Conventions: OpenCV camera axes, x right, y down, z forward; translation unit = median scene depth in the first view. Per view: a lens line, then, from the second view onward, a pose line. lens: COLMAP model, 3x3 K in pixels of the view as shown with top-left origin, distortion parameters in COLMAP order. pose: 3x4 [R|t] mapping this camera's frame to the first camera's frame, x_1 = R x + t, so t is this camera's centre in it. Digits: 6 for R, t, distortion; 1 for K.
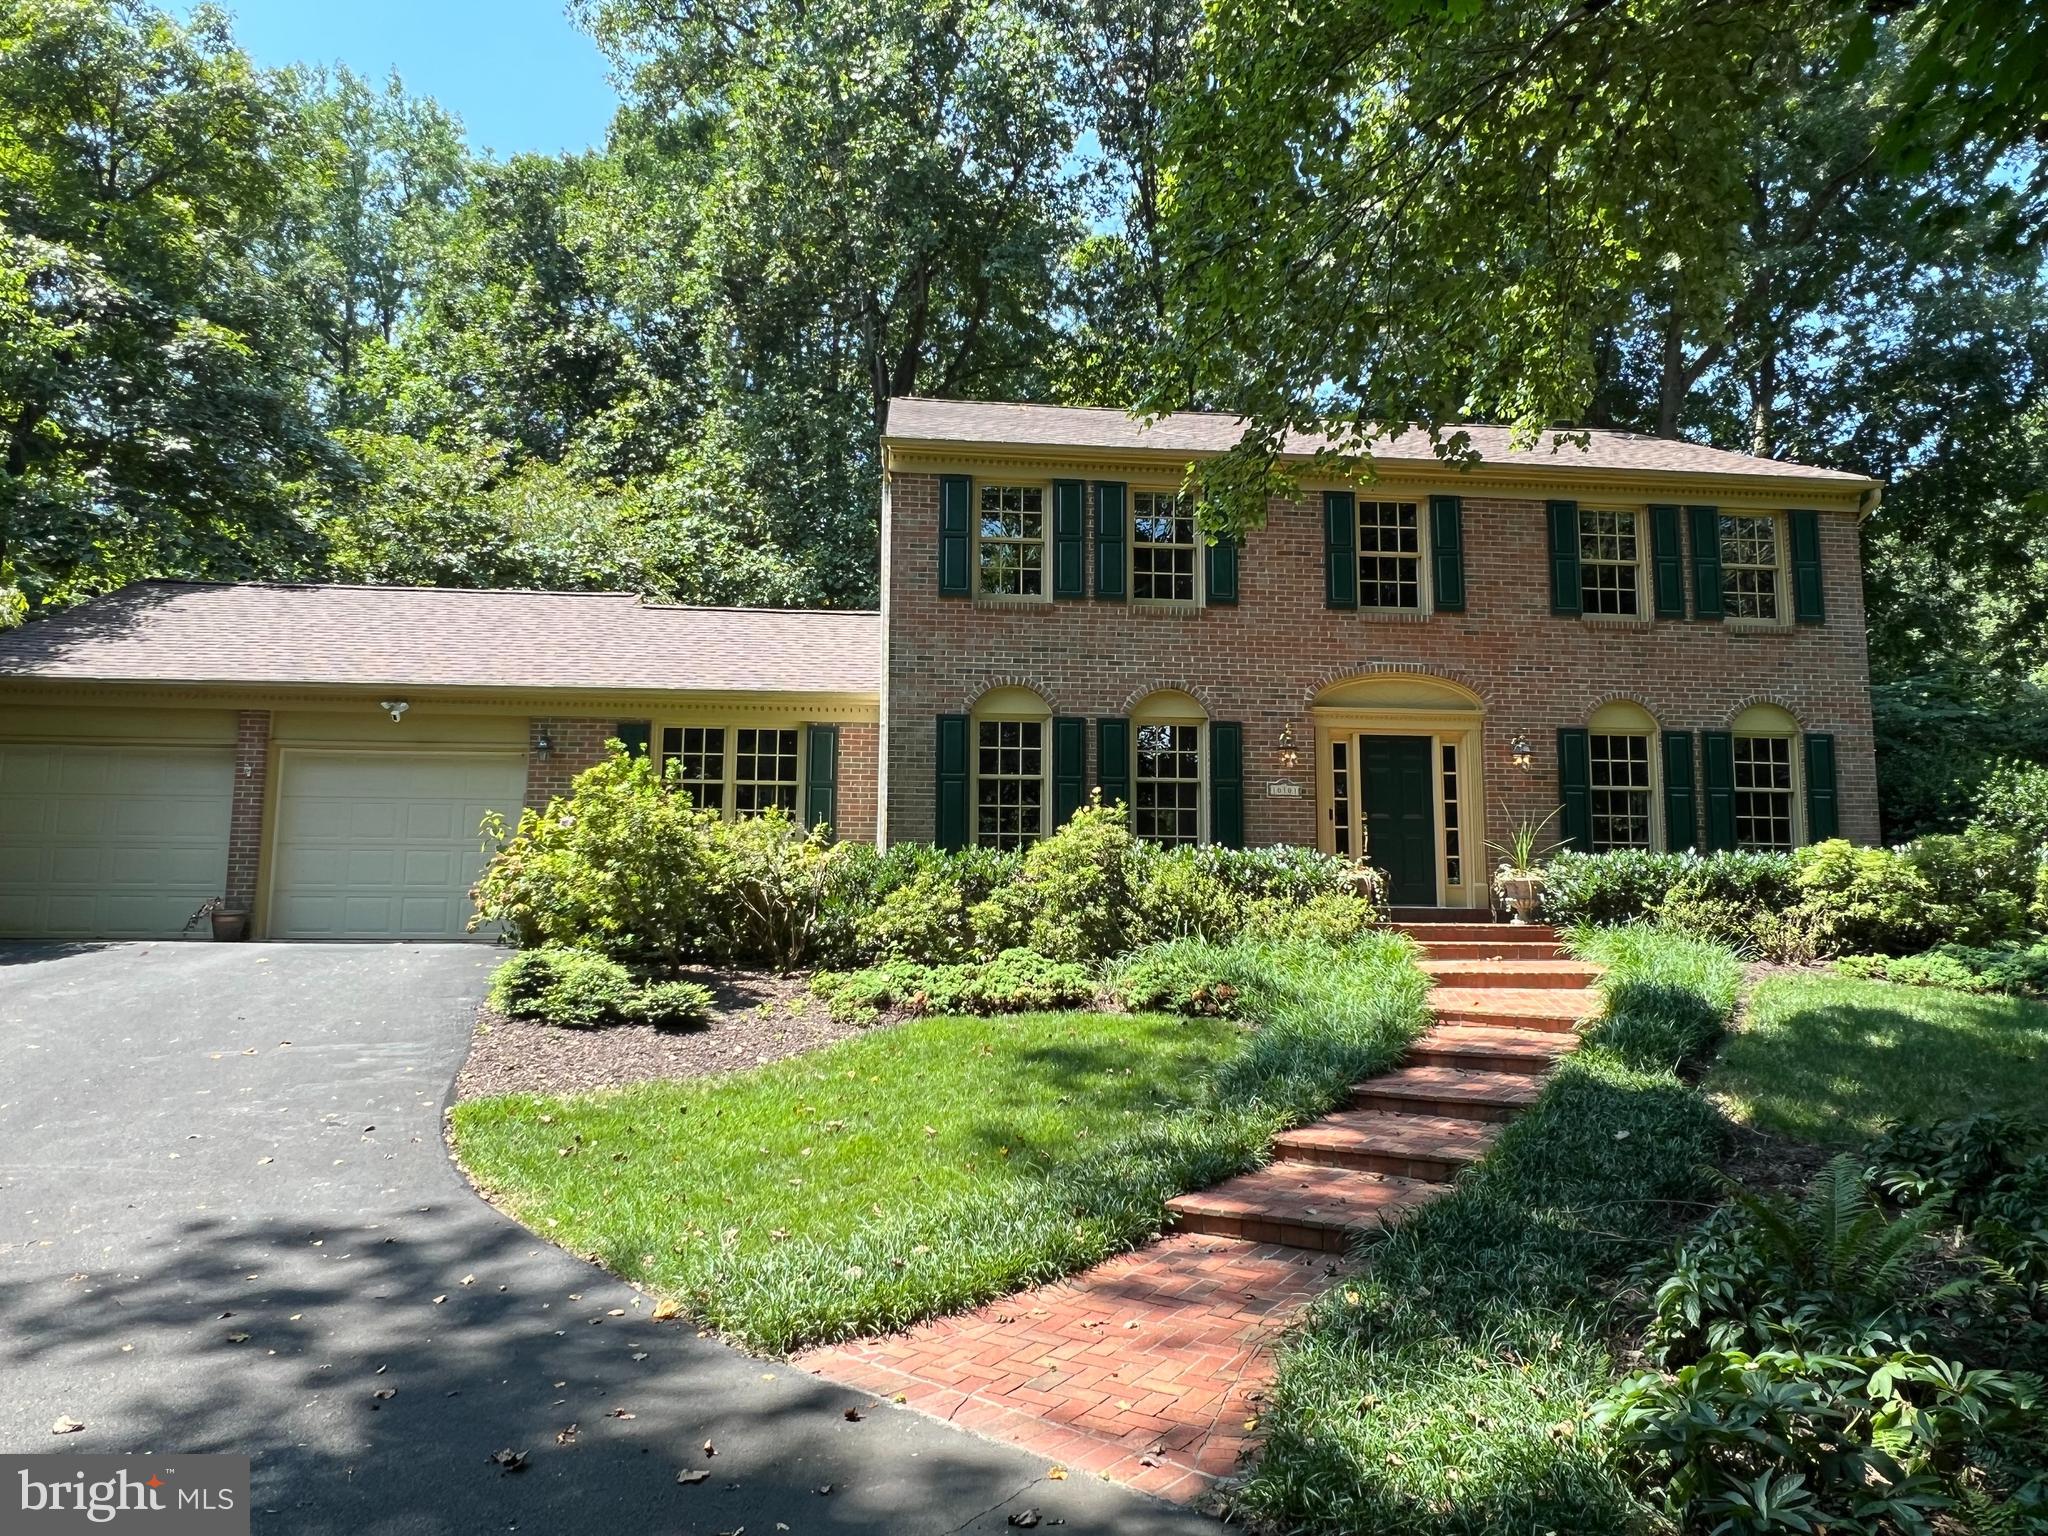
lens RADIAL K [[1375.3, 0, 1024.0], [0, 1375.3, 768.0], [0, 0, 1]] dist [-0.001510, 0.001868]
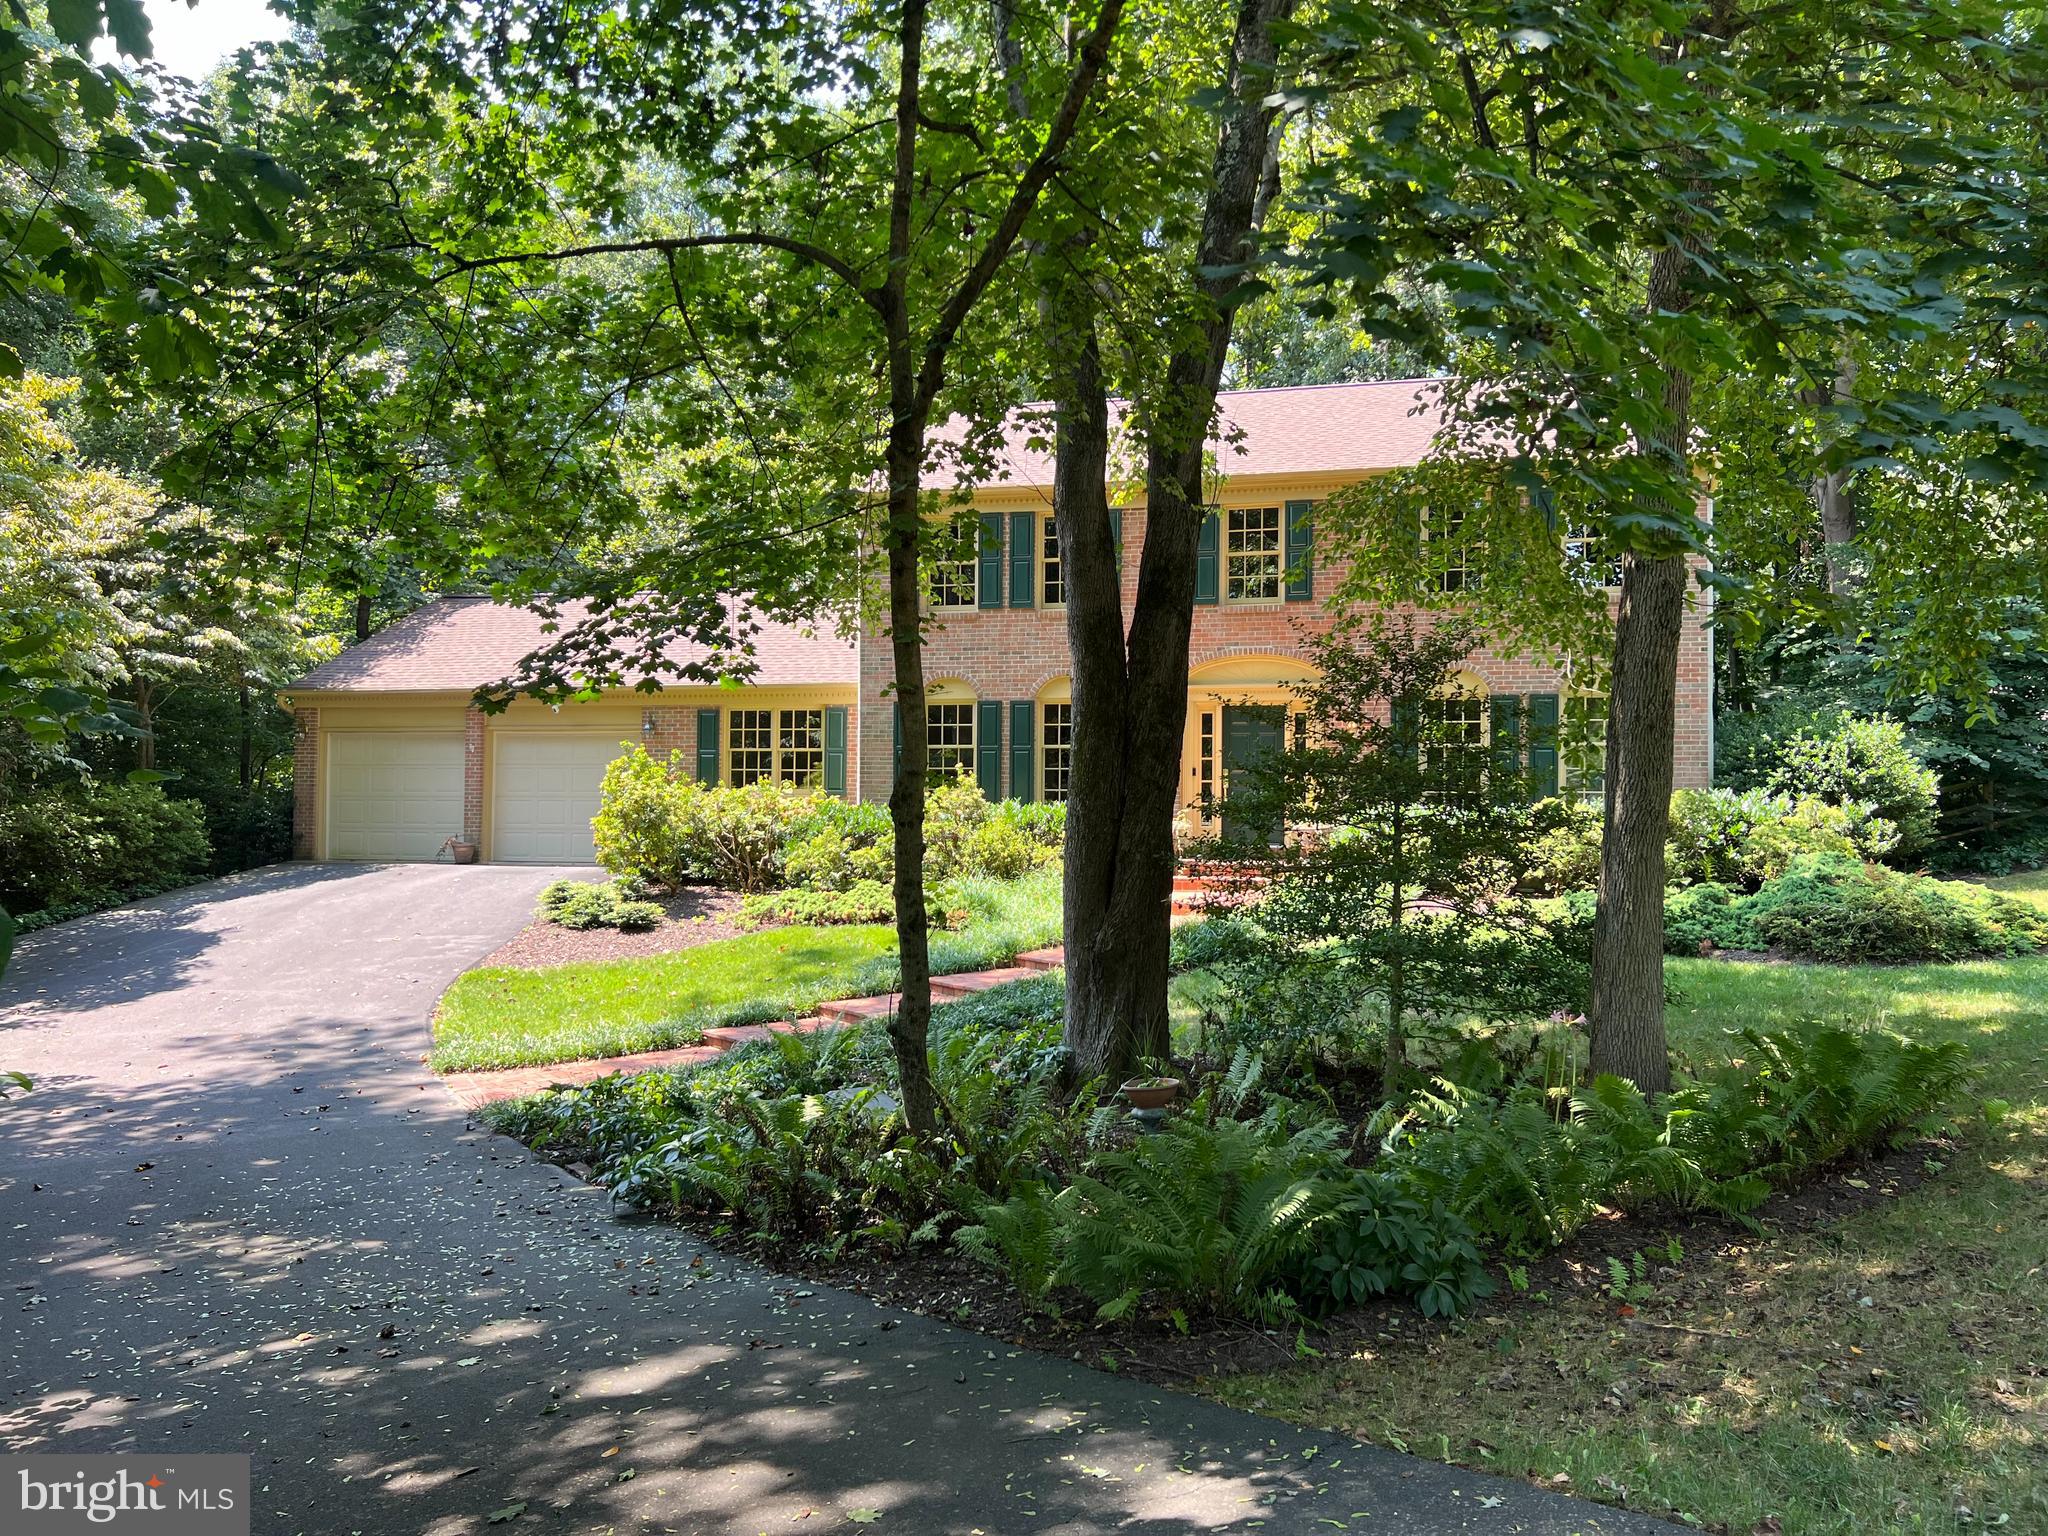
lens RADIAL K [[1552.0, 0, 1024.0], [0, 1552.0, 768.0], [0, 0, 1]] dist [0.050873, -0.063775]
pose [[0.941386, -0.009375, -0.337202, 0.563083], [0.039251, 0.995868, 0.081889, -0.092779], [0.335041, -0.090325, 0.937864, -0.380151]]
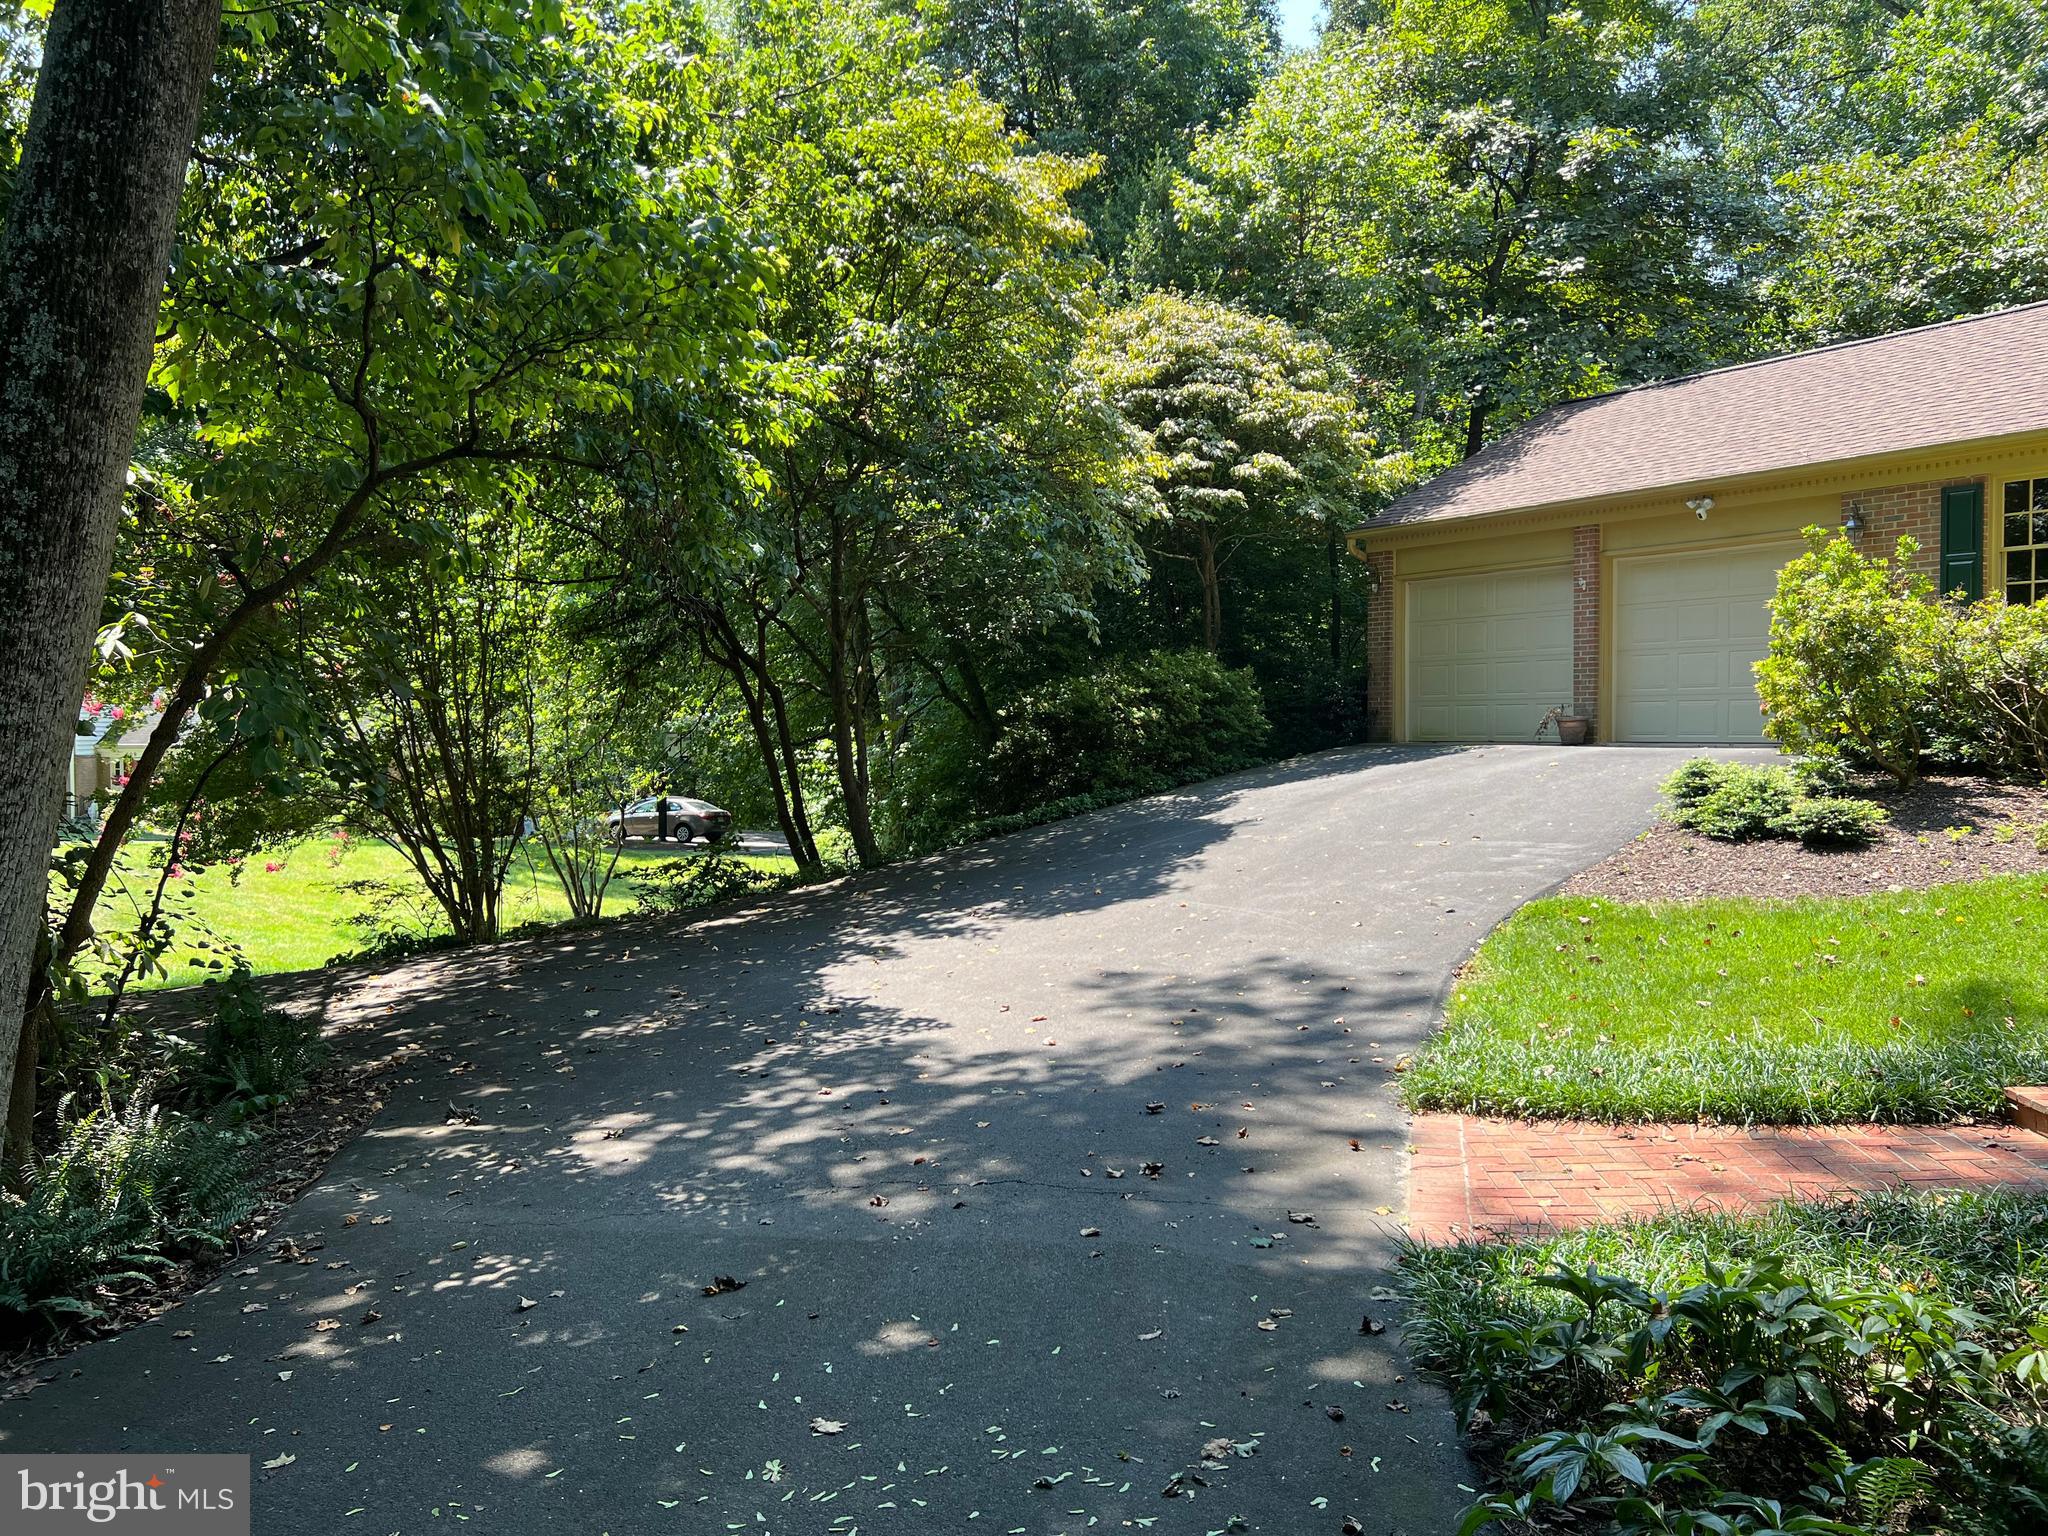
lens RADIAL K [[1552.0, 0, 1024.0], [0, 1552.0, 768.0], [0, 0, 1]] dist [0.050873, -0.063775]
pose [[0.484386, 0.017914, -0.874671, 0.281546], [0.111788, 0.990327, 0.082190, -0.005049], [0.867683, -0.137589, 0.477698, 0.035600]]
